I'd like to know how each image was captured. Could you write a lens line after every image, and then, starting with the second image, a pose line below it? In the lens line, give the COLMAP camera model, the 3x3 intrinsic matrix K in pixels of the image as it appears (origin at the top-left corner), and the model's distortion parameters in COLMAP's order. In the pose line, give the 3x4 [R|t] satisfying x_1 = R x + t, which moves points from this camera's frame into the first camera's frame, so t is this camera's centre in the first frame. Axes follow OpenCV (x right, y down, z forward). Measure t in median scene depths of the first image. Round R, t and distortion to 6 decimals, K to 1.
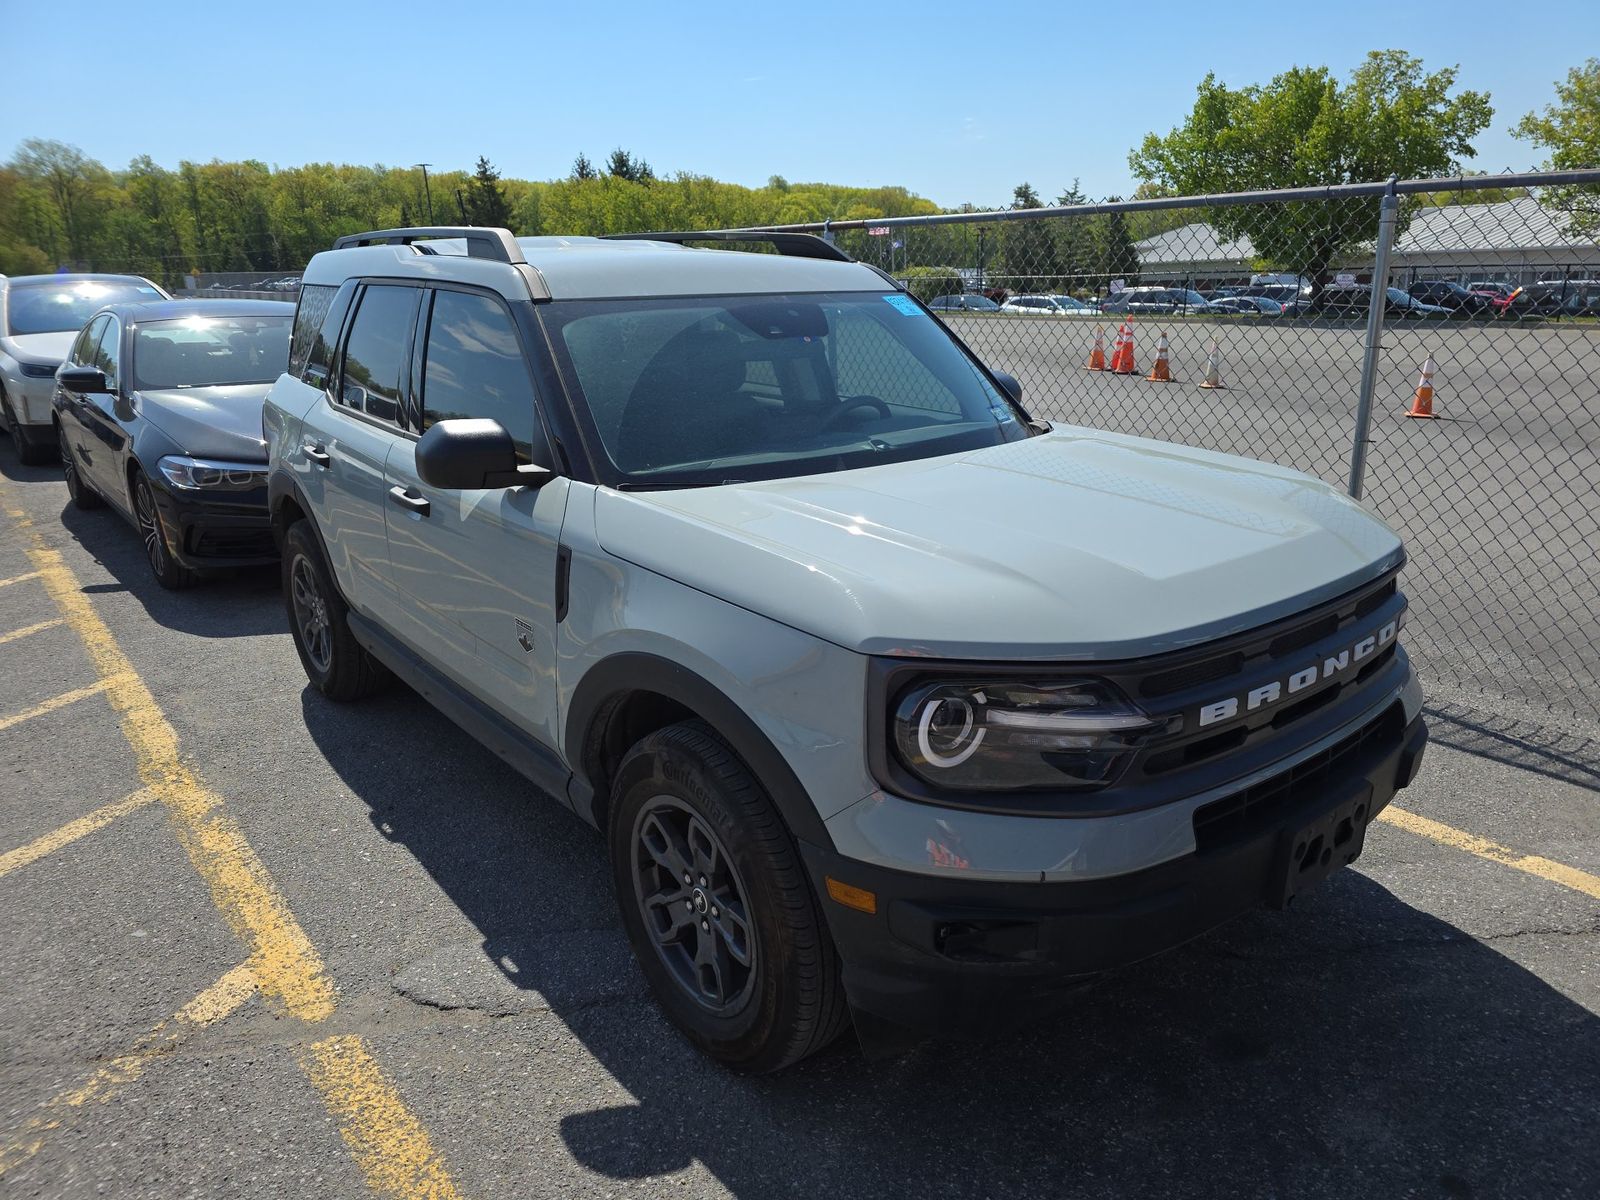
lens RADIAL K [[1060.1, 0, 795.4], [0, 1060.1, 597.4], [0, 0, 1]] dist [0.047724, -0.047202]
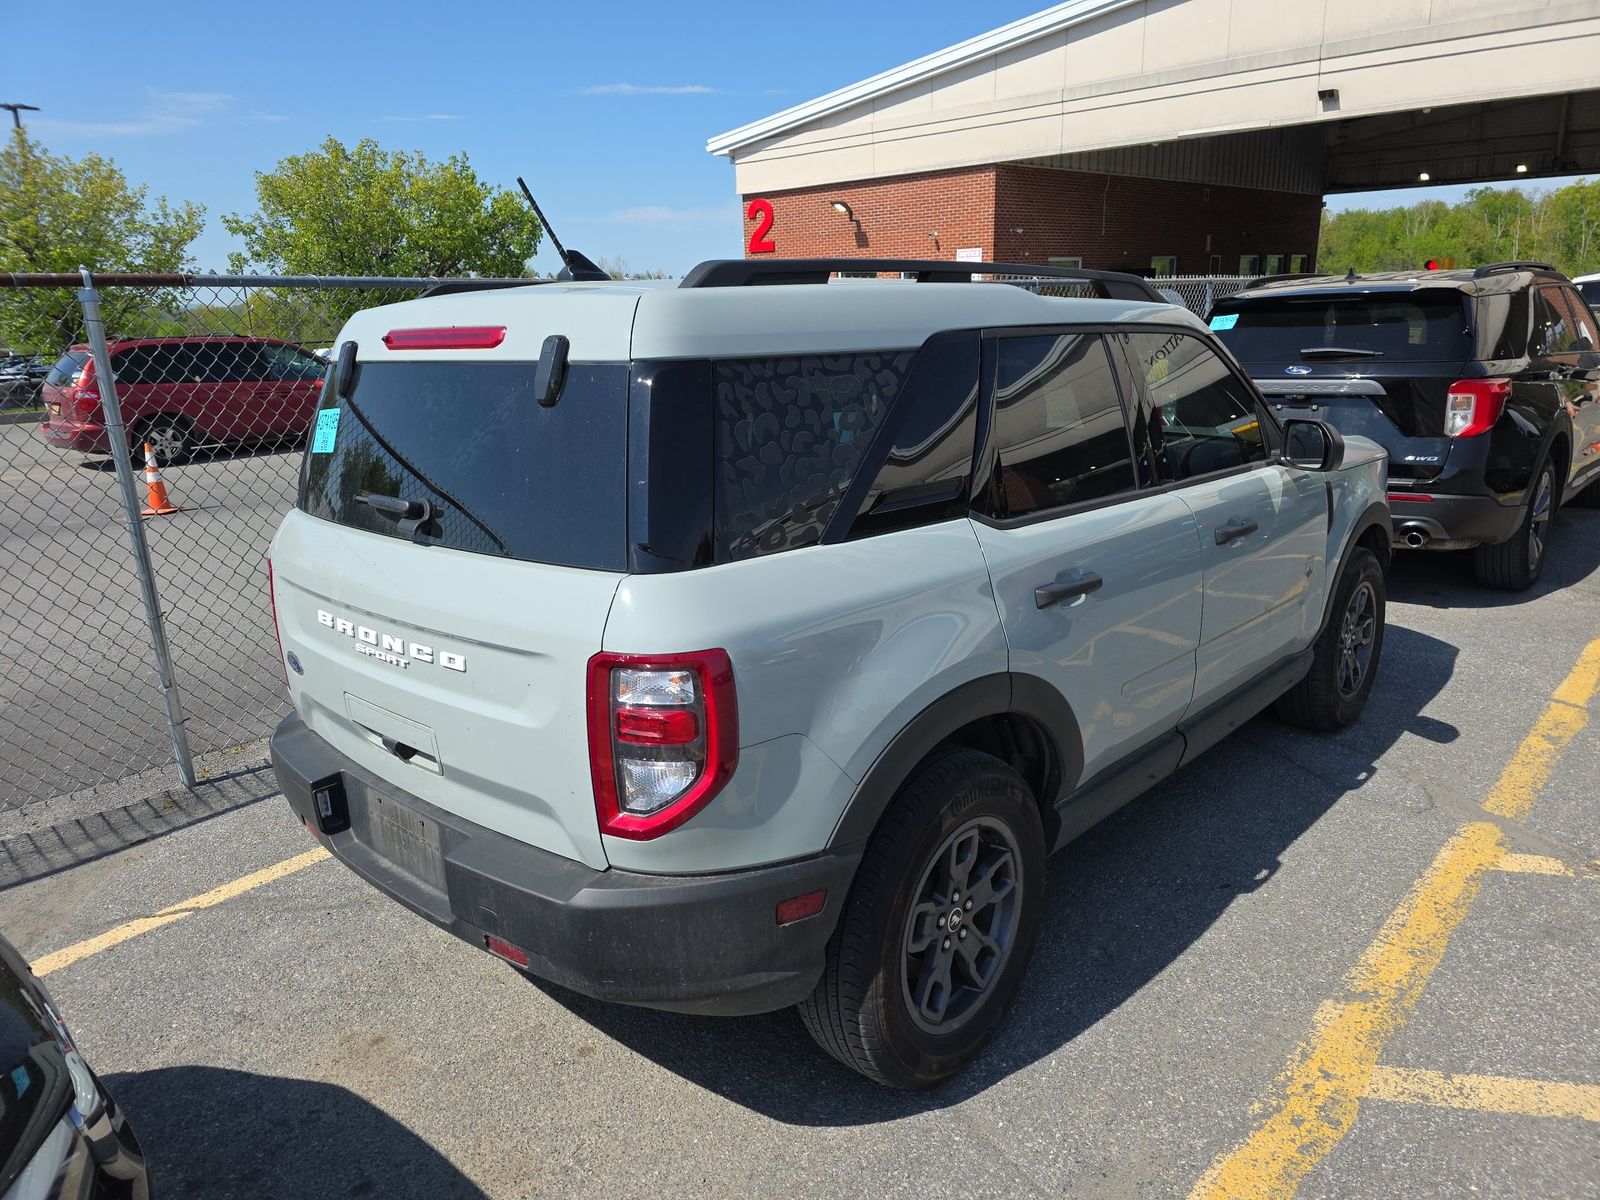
lens RADIAL K [[1060.1, 0, 799.1], [0, 1060.1, 600.5], [0, 0, 1]] dist [0.047724, -0.047202]
pose [[-0.128605, -0.238176, 0.962670, -1.222077], [0.327795, 0.905959, 0.267936, -0.412022], [-0.935955, 0.350016, -0.038438, 1.366136]]
